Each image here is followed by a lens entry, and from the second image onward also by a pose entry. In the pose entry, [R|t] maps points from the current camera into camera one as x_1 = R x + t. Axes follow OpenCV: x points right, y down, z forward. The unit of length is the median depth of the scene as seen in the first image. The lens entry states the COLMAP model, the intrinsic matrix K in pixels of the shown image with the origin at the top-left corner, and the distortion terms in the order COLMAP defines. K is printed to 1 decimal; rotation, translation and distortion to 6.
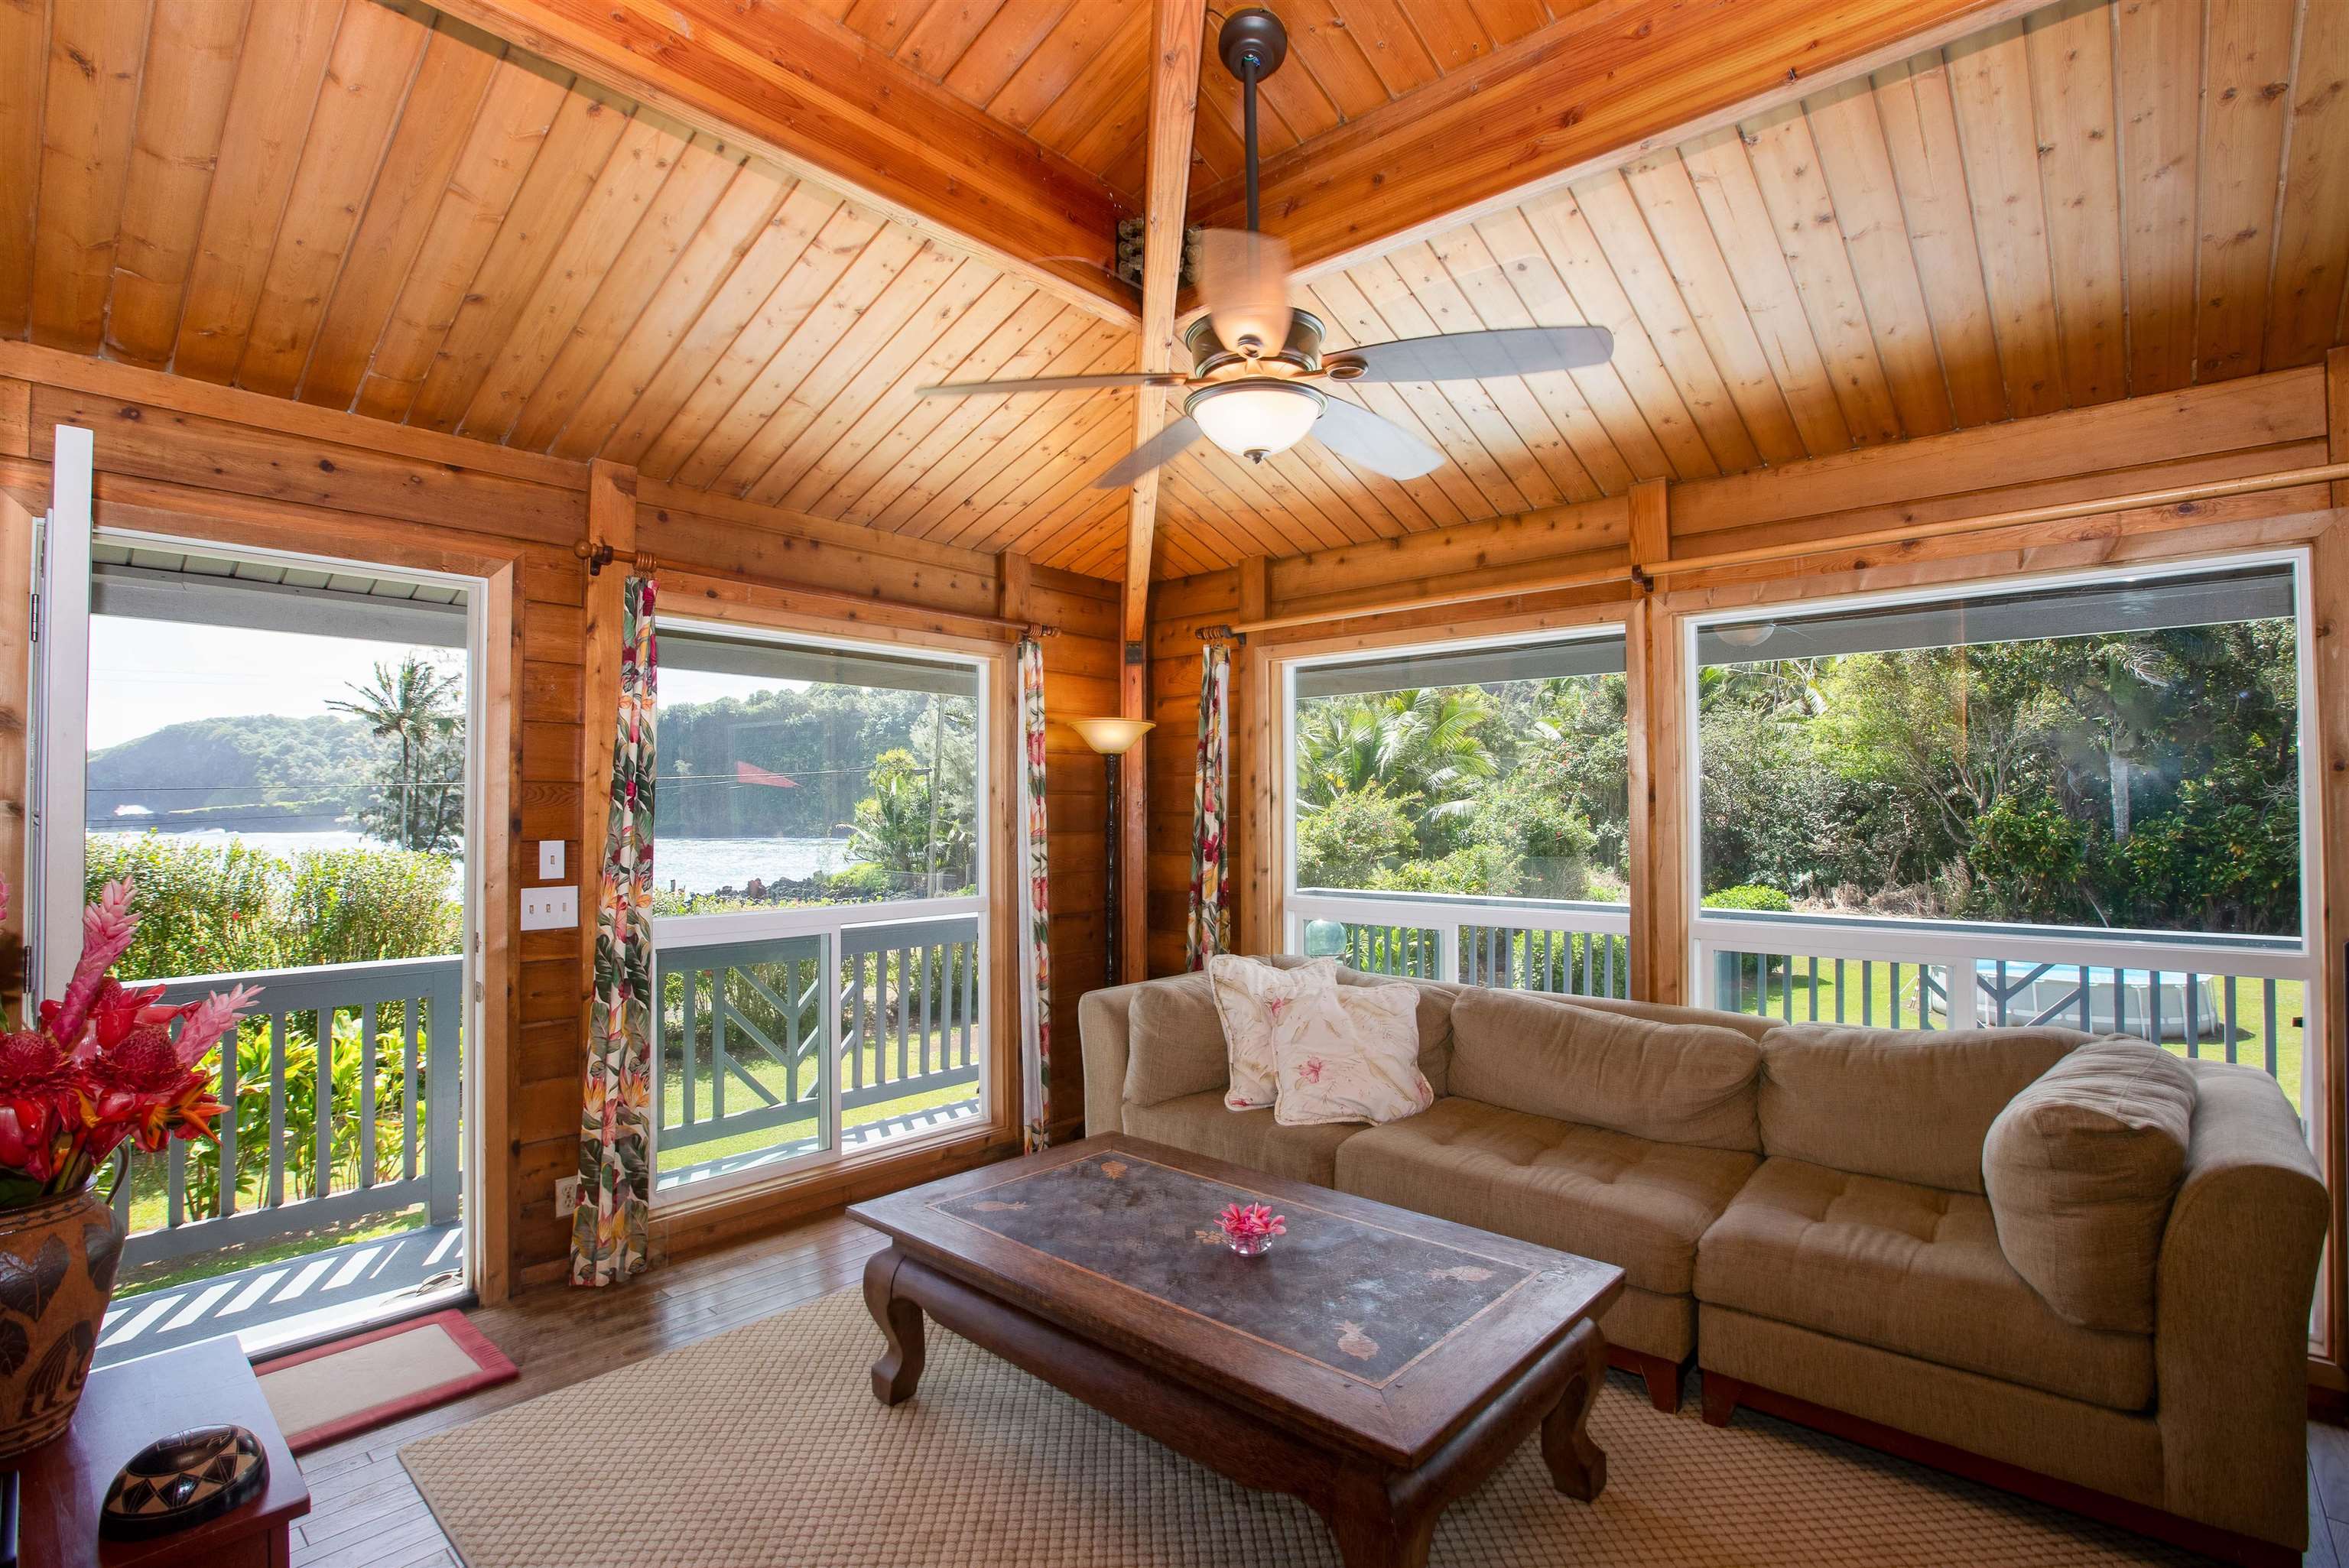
lens RADIAL K [[1104.5, 0, 1174.5], [0, 1104.5, 784.0], [0, 0, 1]] dist [-0.029181, 0.001065]
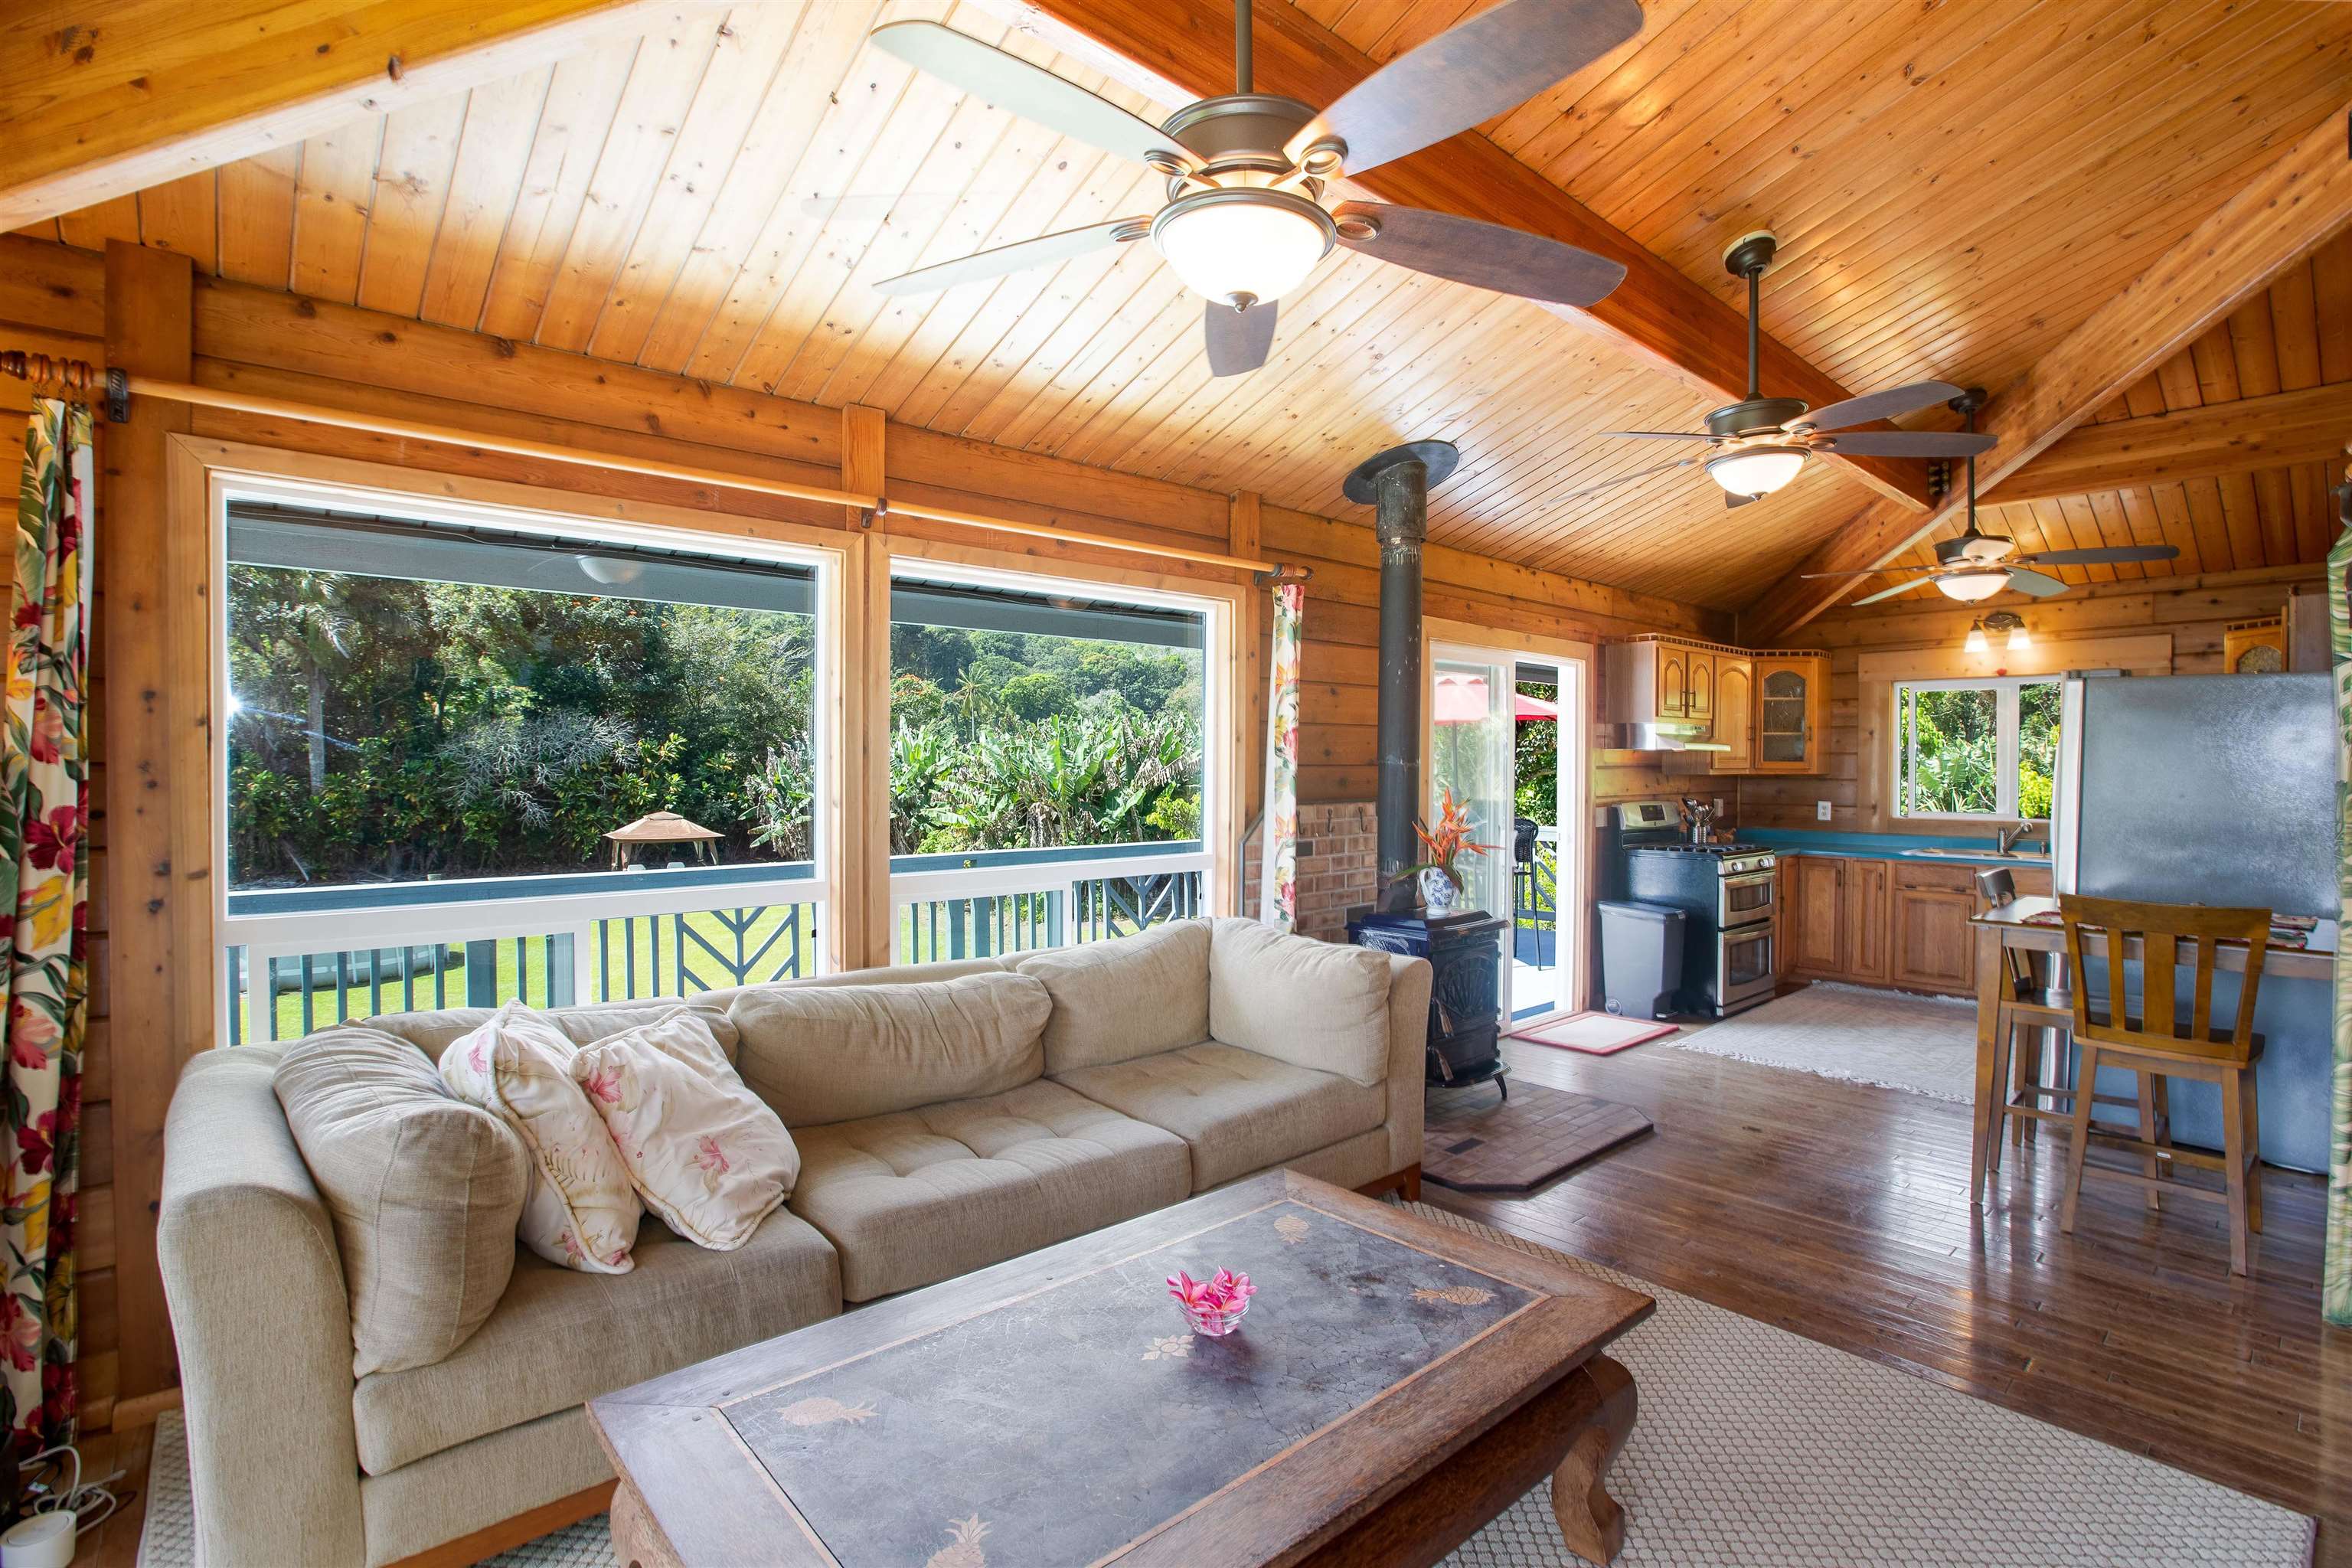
lens RADIAL K [[1106.1, 0, 1176.0], [0, 1106.1, 784.0], [0, 0, 1]] dist [-0.029181, 0.001065]
pose [[0.119348, -0.012165, 0.992778, -0.358215], [-0.031362, 0.999380, 0.016016, 0.013632], [-0.992357, -0.033047, 0.118892, 0.480287]]
